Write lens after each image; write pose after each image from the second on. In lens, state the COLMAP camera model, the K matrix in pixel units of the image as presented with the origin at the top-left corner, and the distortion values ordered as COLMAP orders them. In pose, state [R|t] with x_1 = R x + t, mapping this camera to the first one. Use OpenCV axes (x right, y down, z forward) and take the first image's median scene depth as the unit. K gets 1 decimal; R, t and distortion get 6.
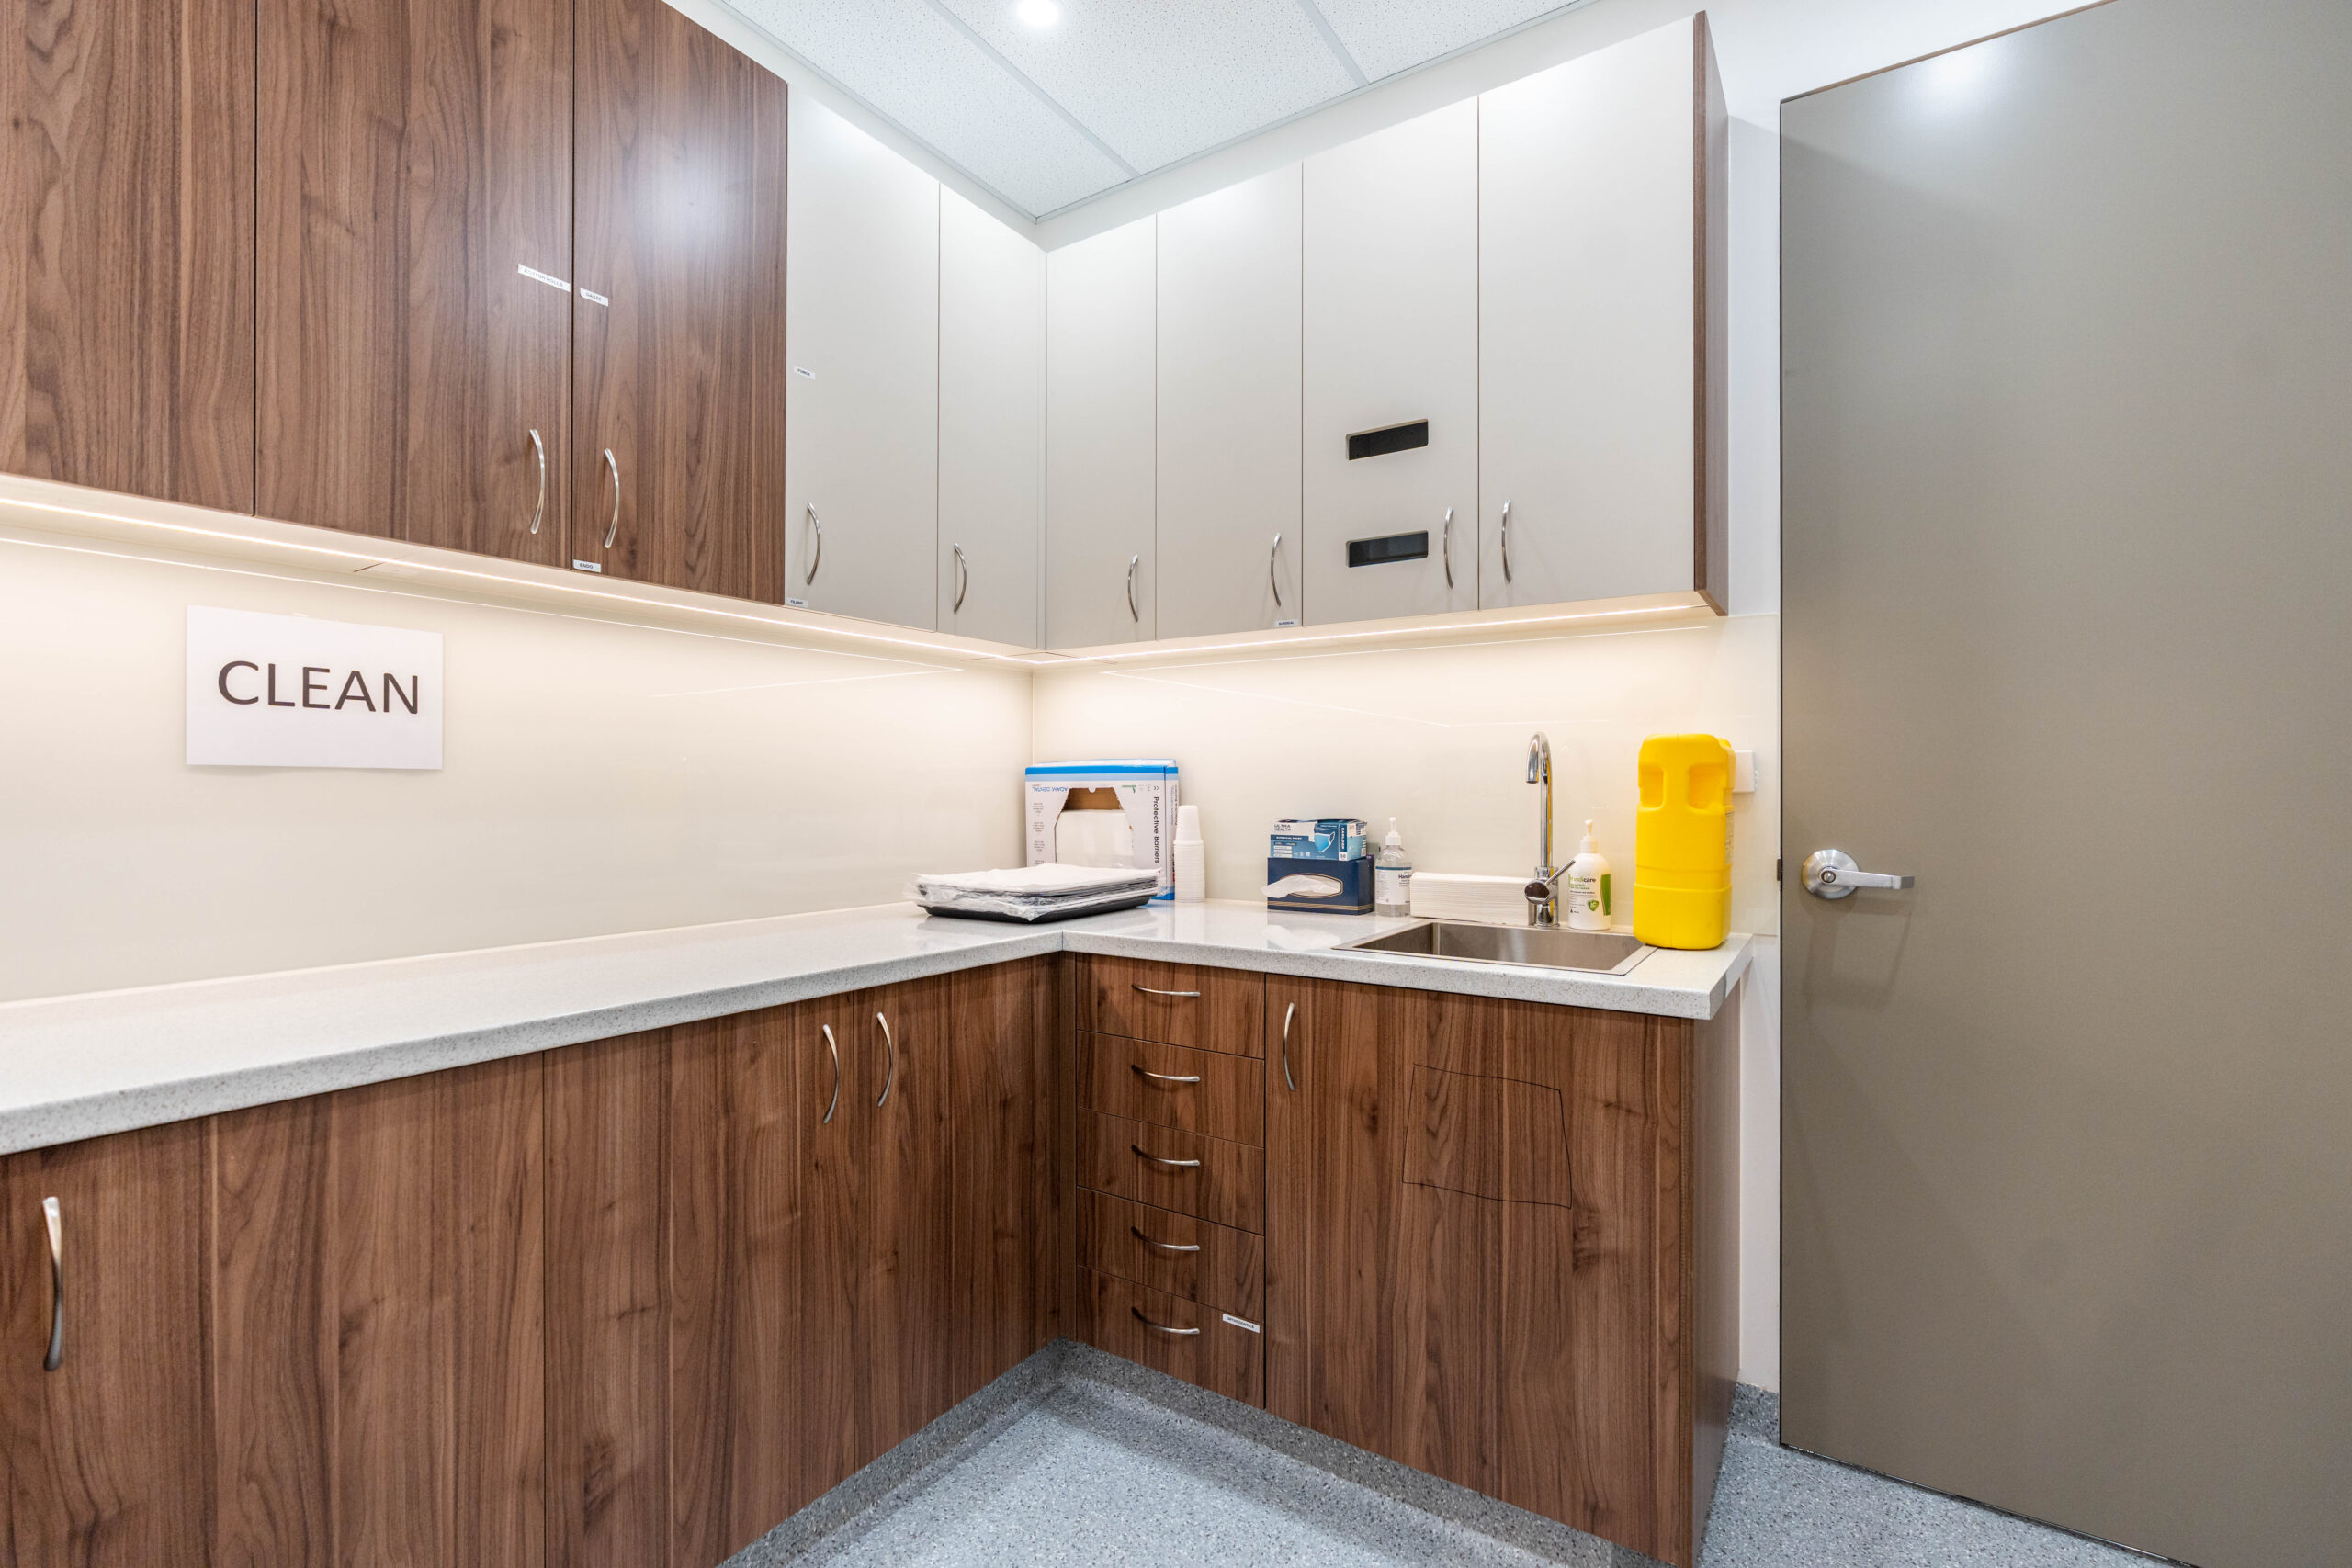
lens RADIAL K [[1071.0, 0, 1172.1], [0, 1071.0, 790.7], [0, 0, 1]] dist [-0.009485, 0.000778]
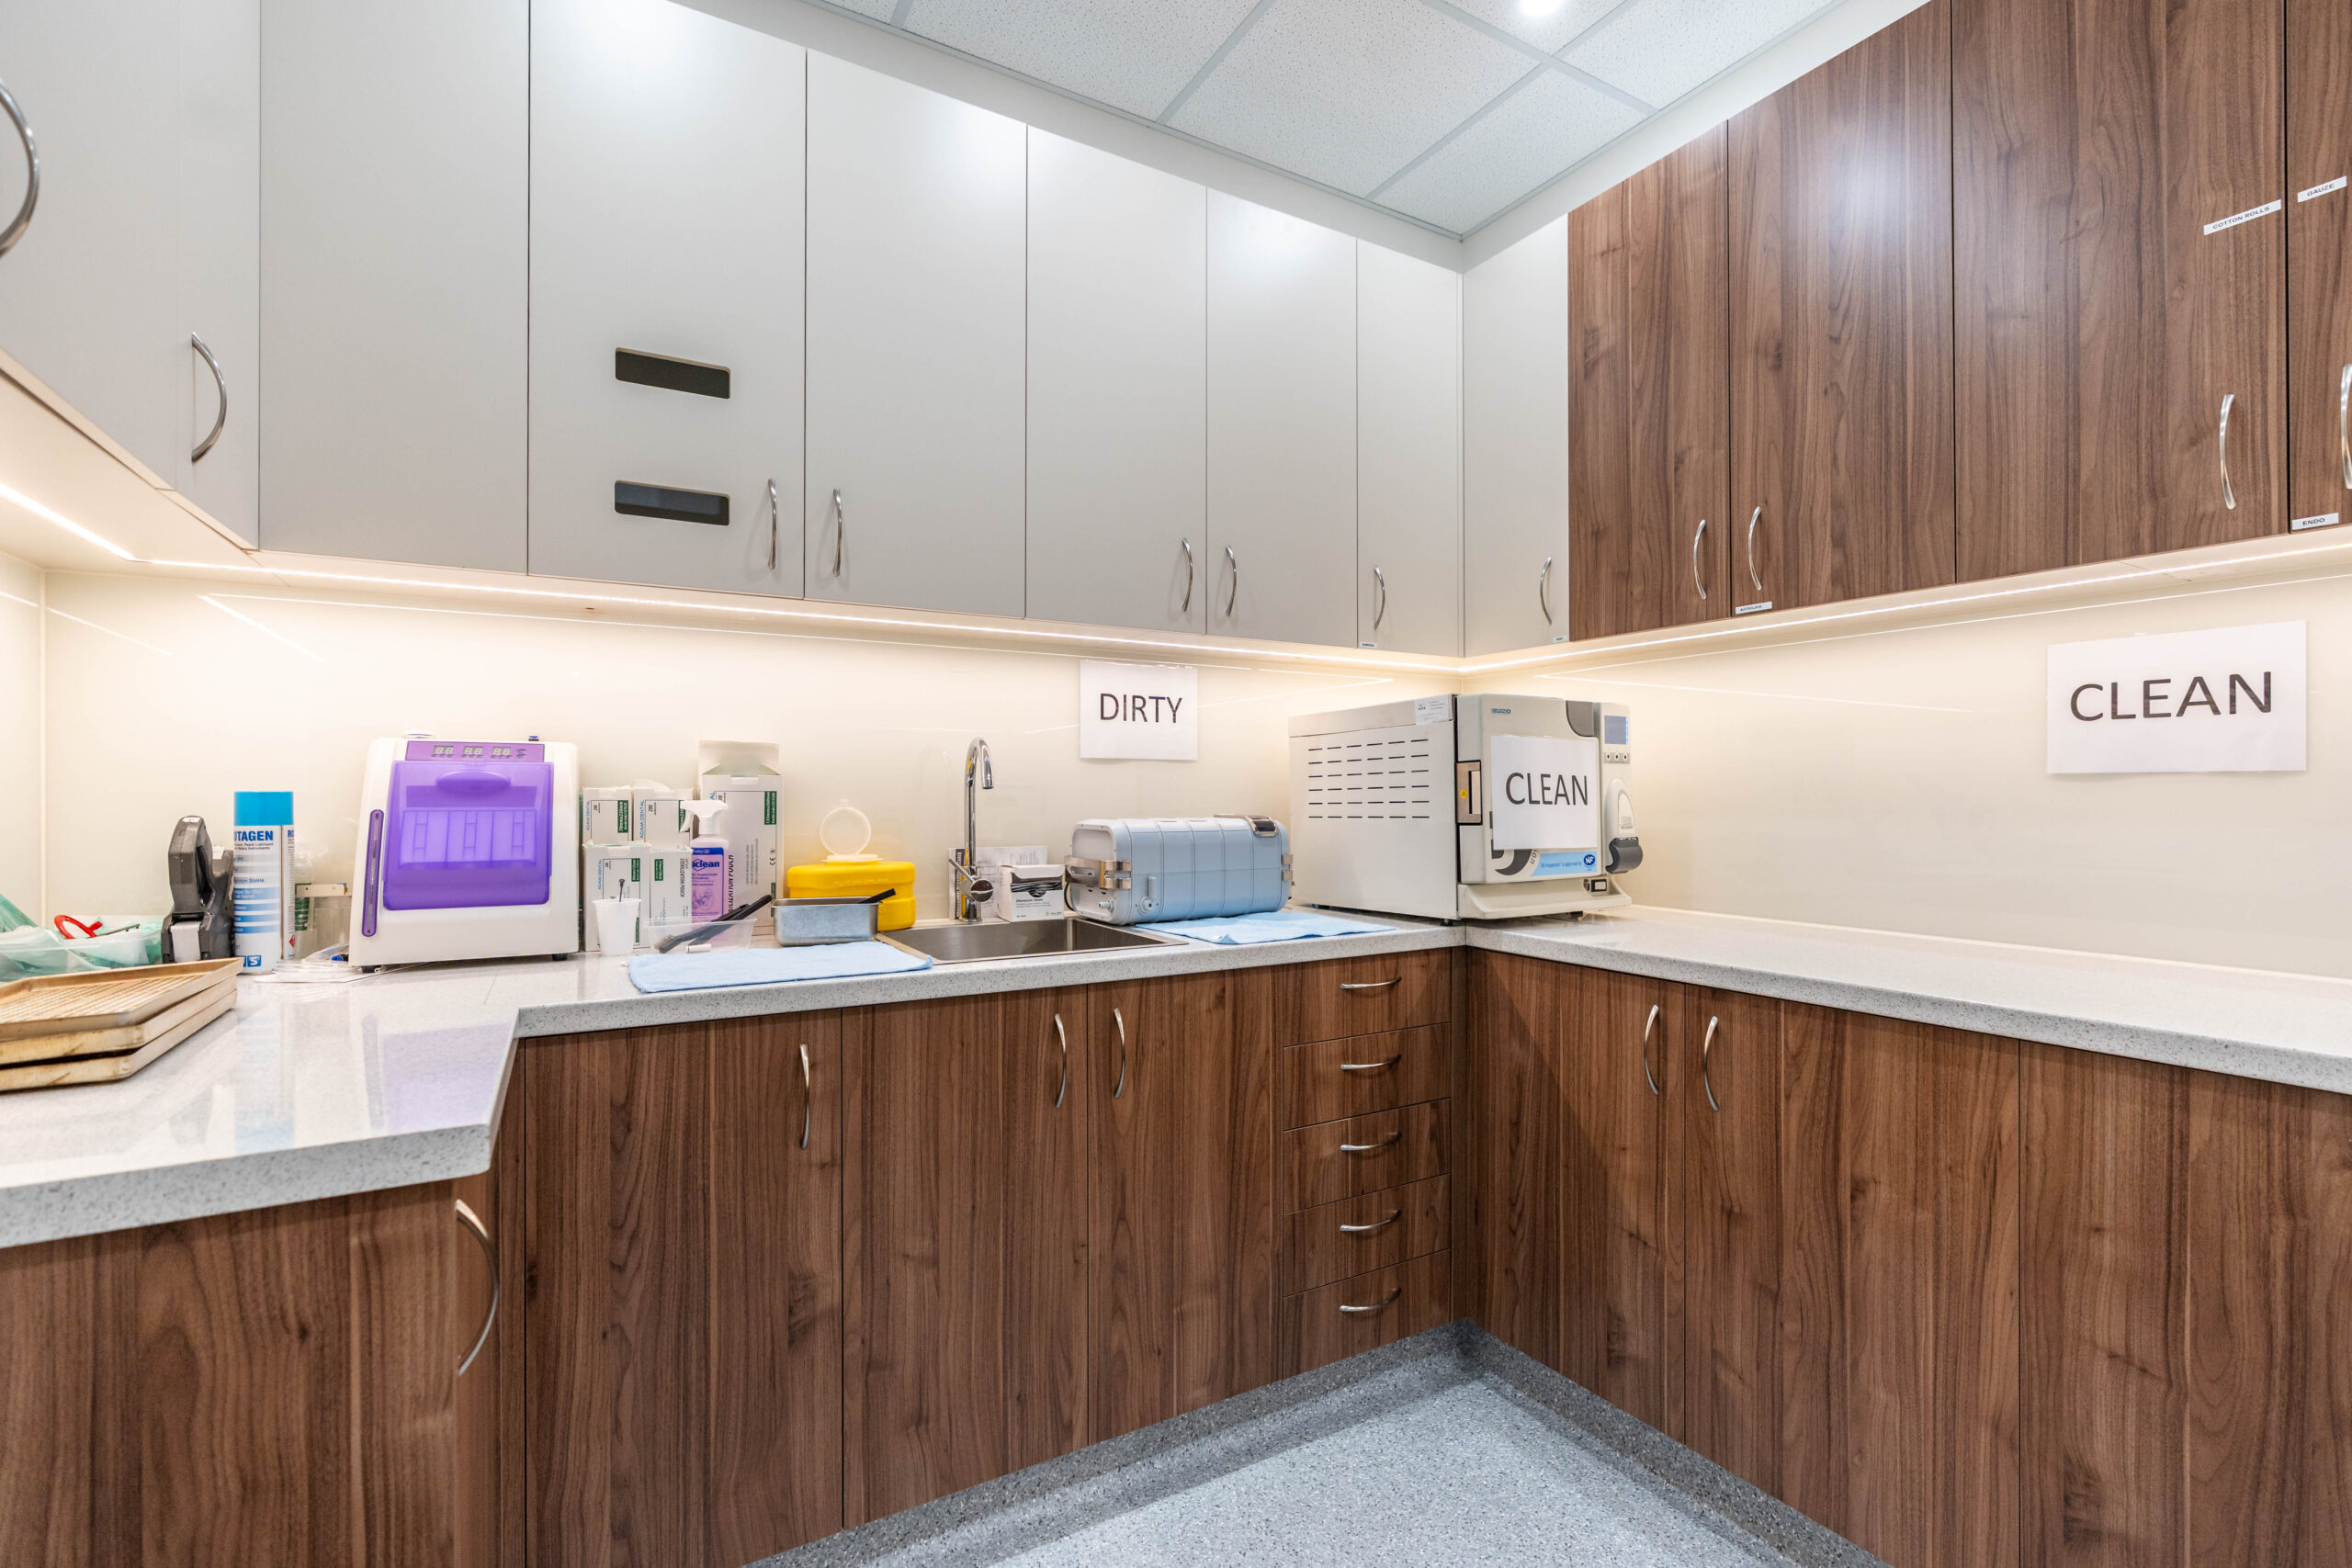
lens RADIAL K [[1071.0, 0, 1172.1], [0, 1071.0, 790.7], [0, 0, 1]] dist [-0.009485, 0.000778]
pose [[-0.470979, -0.004728, -0.882132, 0.752687], [0.000451, 0.999984, -0.005601, 0.002610], [0.882144, -0.003036, -0.470970, 0.773499]]
